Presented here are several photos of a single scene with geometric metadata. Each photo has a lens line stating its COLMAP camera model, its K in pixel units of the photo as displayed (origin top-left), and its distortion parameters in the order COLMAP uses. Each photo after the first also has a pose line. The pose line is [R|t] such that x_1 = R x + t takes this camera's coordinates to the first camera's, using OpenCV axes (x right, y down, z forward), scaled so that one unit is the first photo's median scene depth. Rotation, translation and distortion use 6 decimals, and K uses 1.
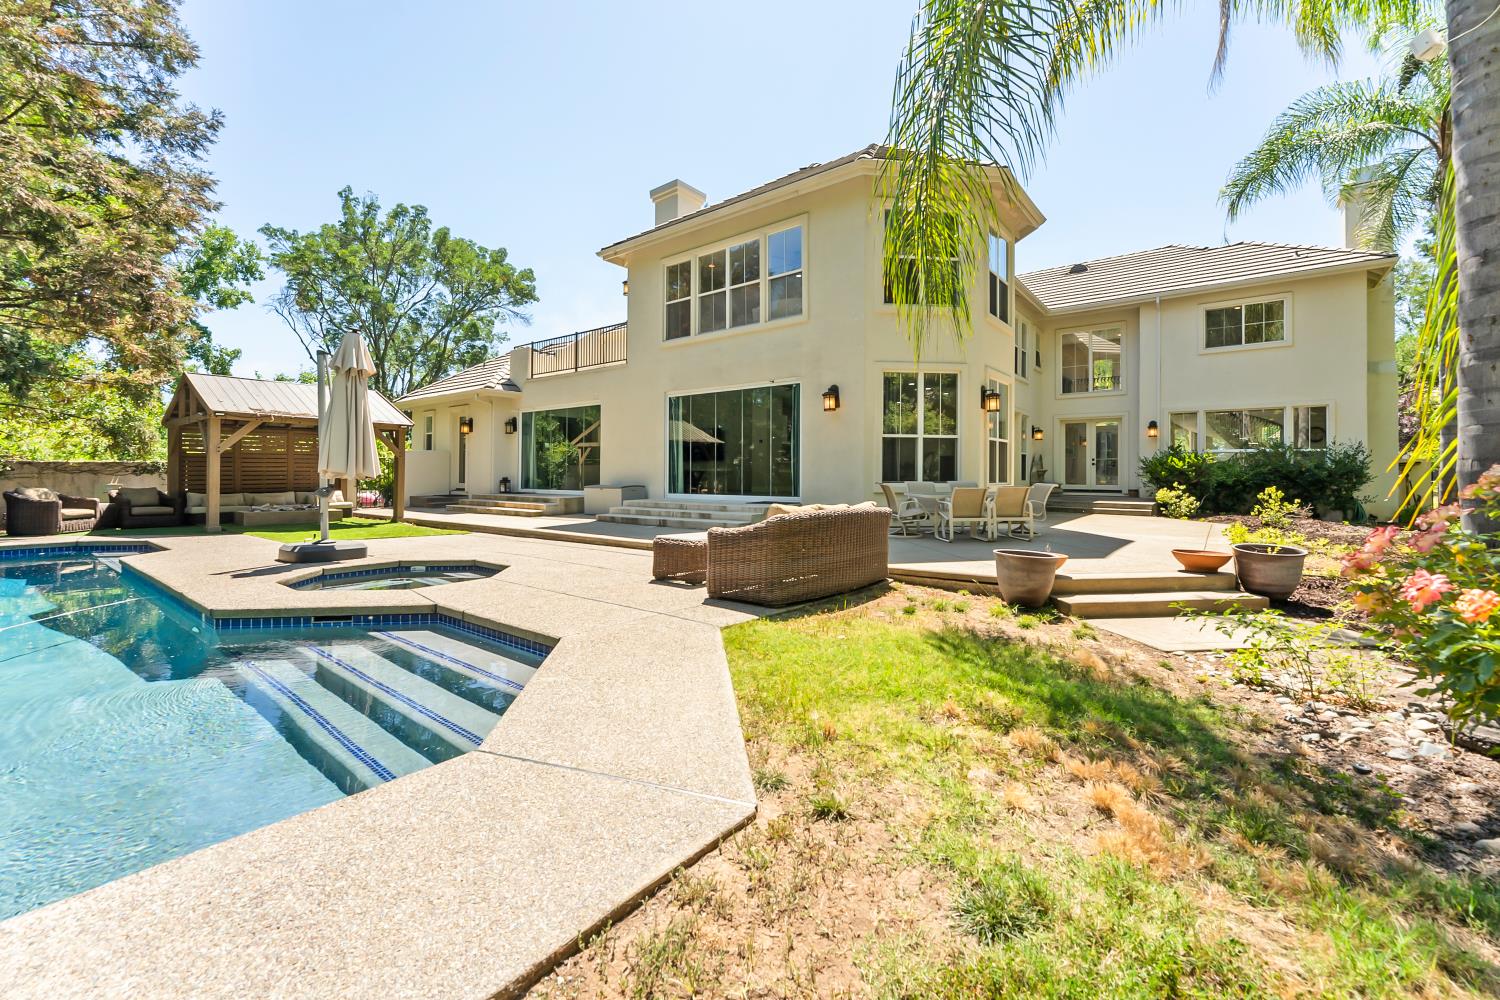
lens RADIAL K [[611.5, 0, 742.1], [0, 611.5, 469.1], [0, 0, 1]] dist [-0.000711, -0.000042]
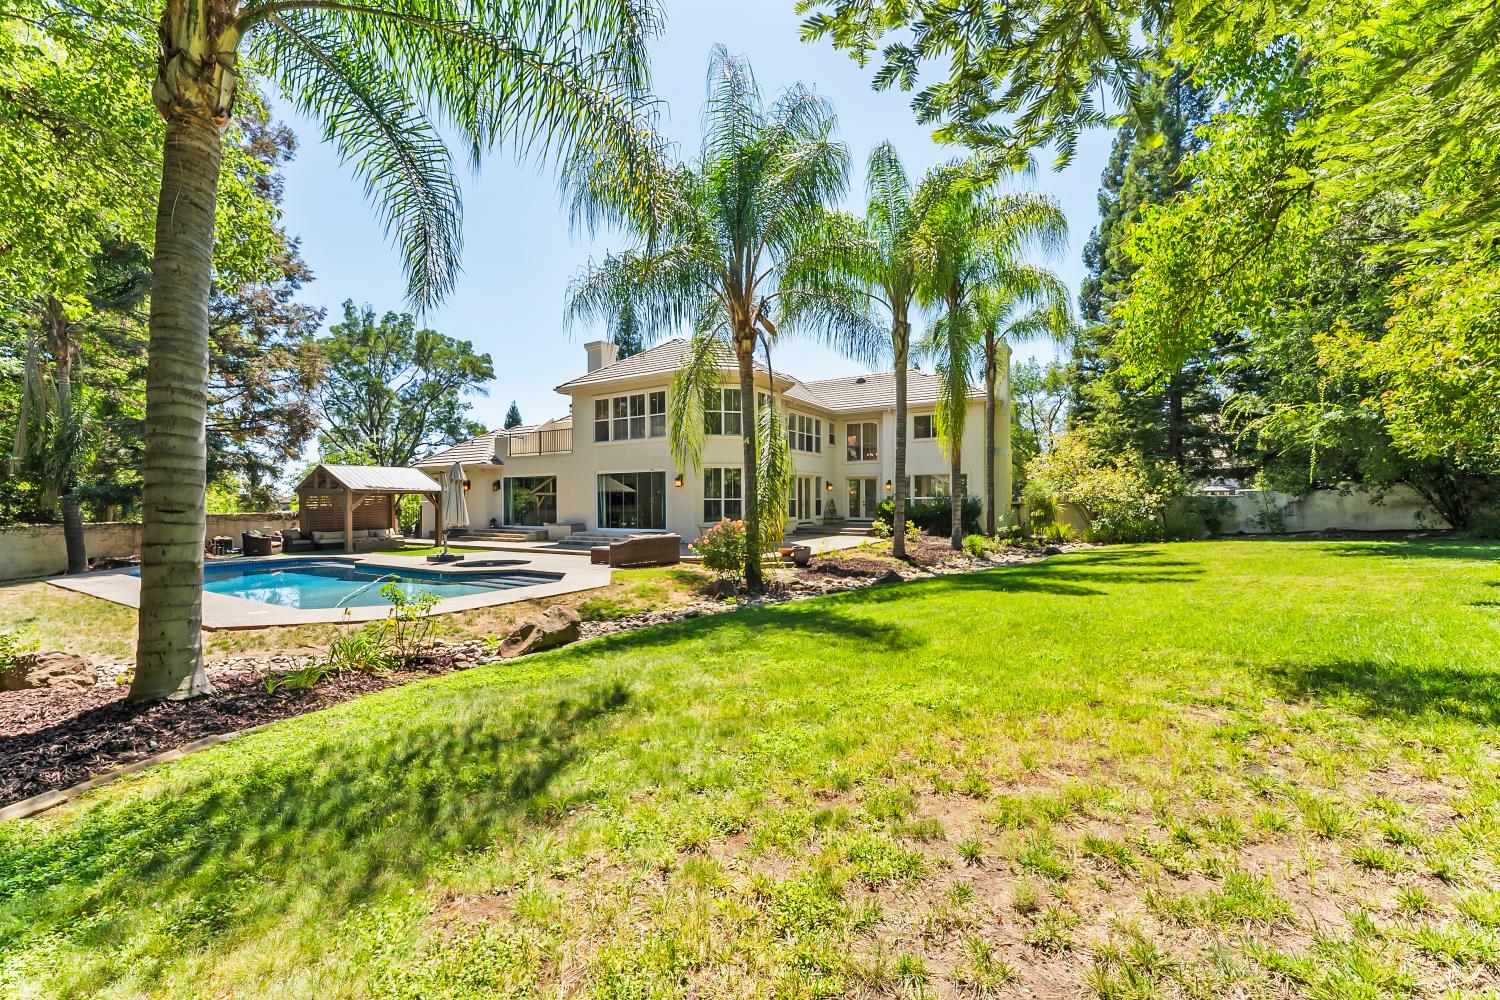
lens RADIAL K [[611.5, 0, 754.0], [0, 611.5, 514.2], [0, 0, 1]] dist [-0.000711, -0.000042]
pose [[0.992311, -0.011966, 0.123193, 0.111773], [0.007784, 0.999379, 0.034374, -0.057403], [-0.123528, -0.033151, 0.991787, -0.822724]]
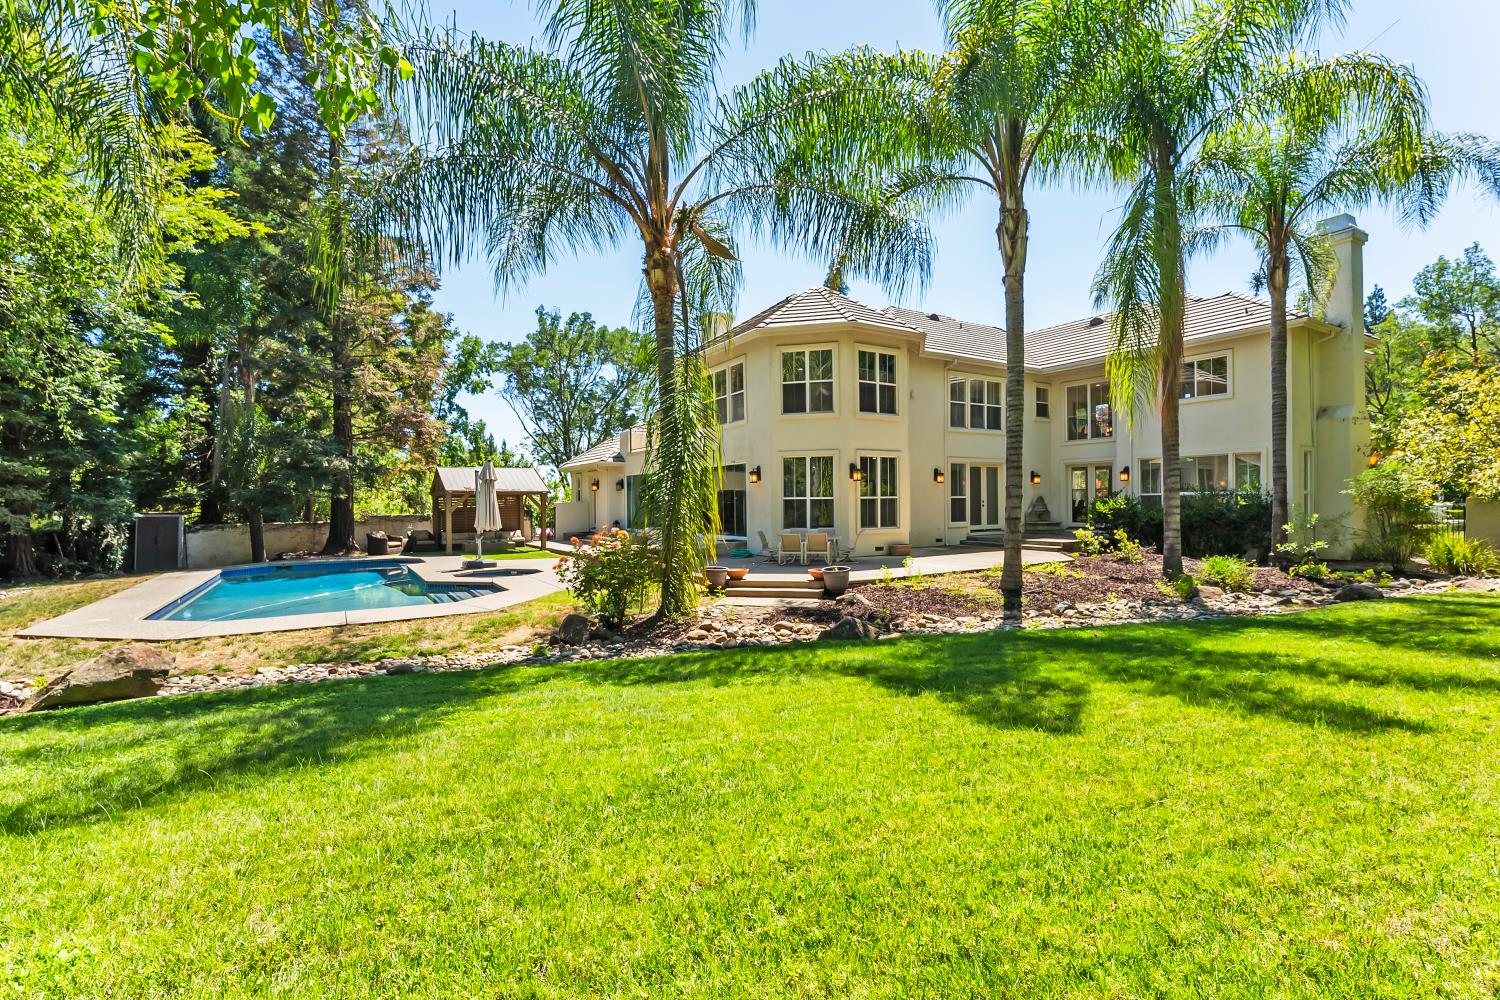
lens RADIAL K [[683.9, 0, 746.2], [0, 683.9, 503.0], [0, 0, 1]] dist [-0.002048, 0.000330]
pose [[0.935655, -0.013969, -0.352640, 0.589661], [0.019124, 0.999755, 0.011140, -0.049684], [0.352398, -0.017167, 0.935693, -0.517198]]
